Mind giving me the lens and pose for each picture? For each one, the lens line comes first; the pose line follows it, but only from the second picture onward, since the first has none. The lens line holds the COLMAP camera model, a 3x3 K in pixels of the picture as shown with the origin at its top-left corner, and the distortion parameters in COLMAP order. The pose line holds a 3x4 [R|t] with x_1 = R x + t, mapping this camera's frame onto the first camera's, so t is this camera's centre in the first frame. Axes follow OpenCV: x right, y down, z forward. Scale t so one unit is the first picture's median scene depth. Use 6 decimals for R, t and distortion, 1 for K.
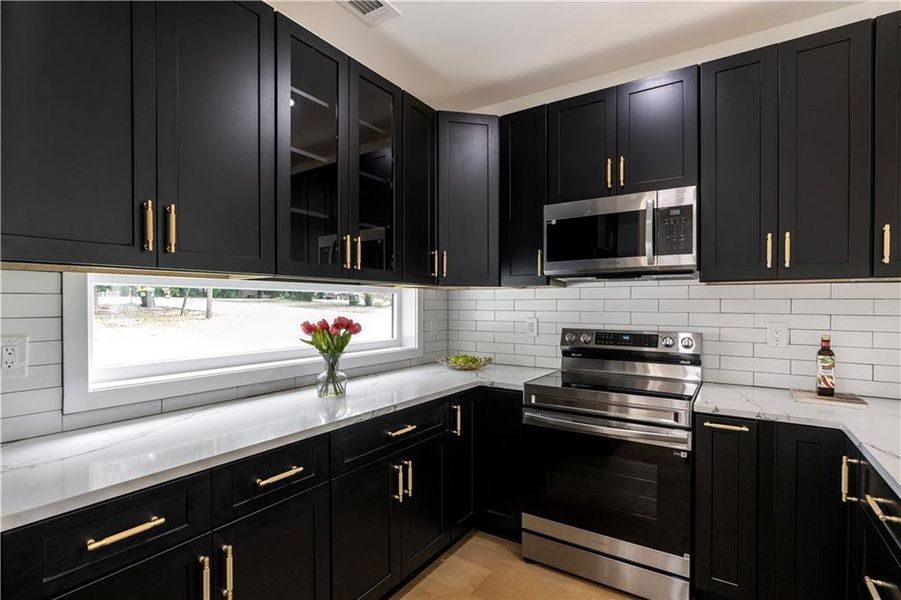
lens RADIAL K [[432.3, 0, 446.0], [0, 432.3, 304.9], [0, 0, 1]] dist [0.003409, 0.000236]
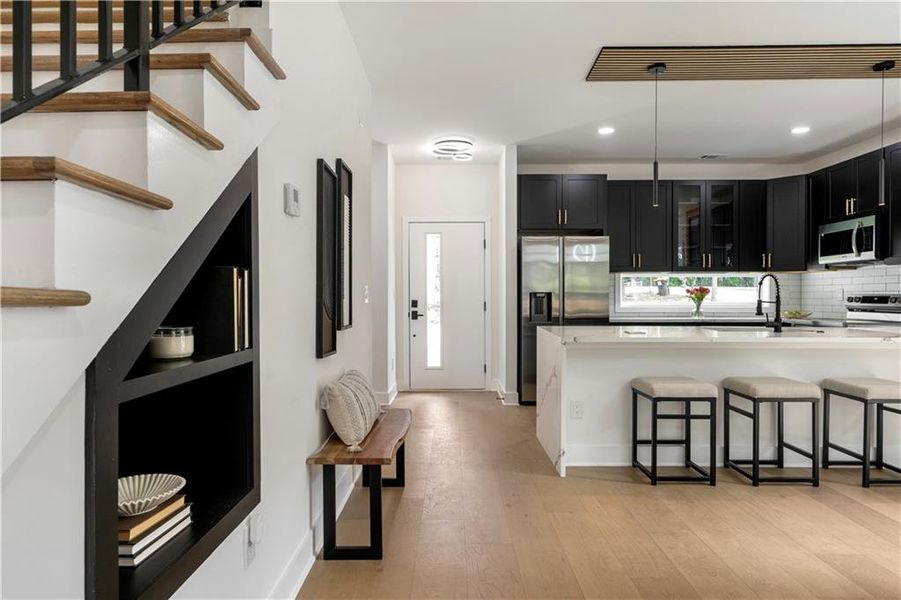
lens RADIAL K [[544.9, 0, 453.4], [0, 544.9, 304.9], [0, 0, 1]] dist [-0.025559, 0.003244]
pose [[0.553780, 0.010985, -0.832591, 1.429135], [0.002280, 0.999889, 0.014710, 0.075878], [0.832660, -0.010044, 0.553693, -1.753403]]
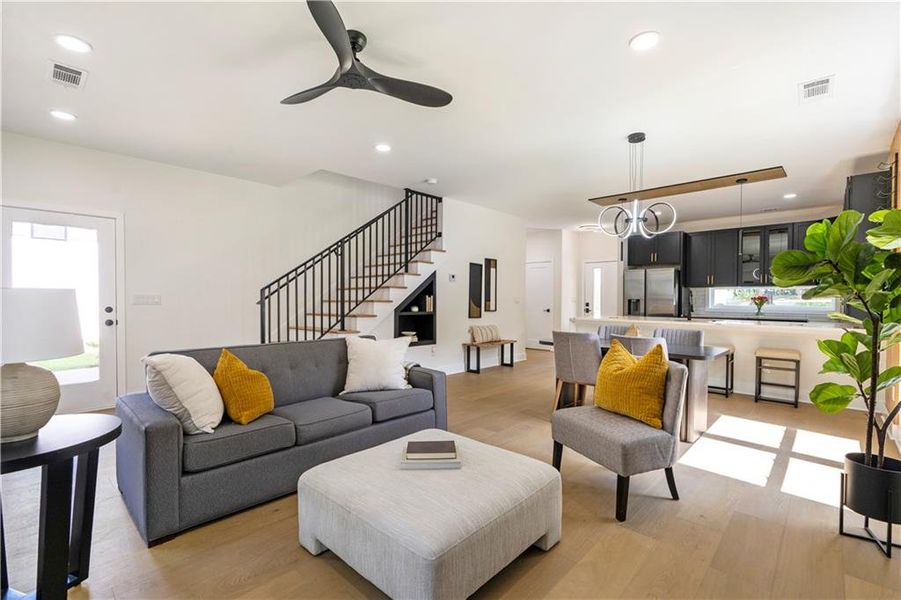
lens RADIAL K [[413.7, 0, 449.2], [0, 413.7, 296.9], [0, 0, 1]] dist [0.002992, -0.000110]
pose [[-0.171912, -0.007387, -0.985085, 3.452558], [-0.004115, 0.999969, -0.006781, 0.066773], [0.985104, 0.002888, -0.171937, -0.962751]]
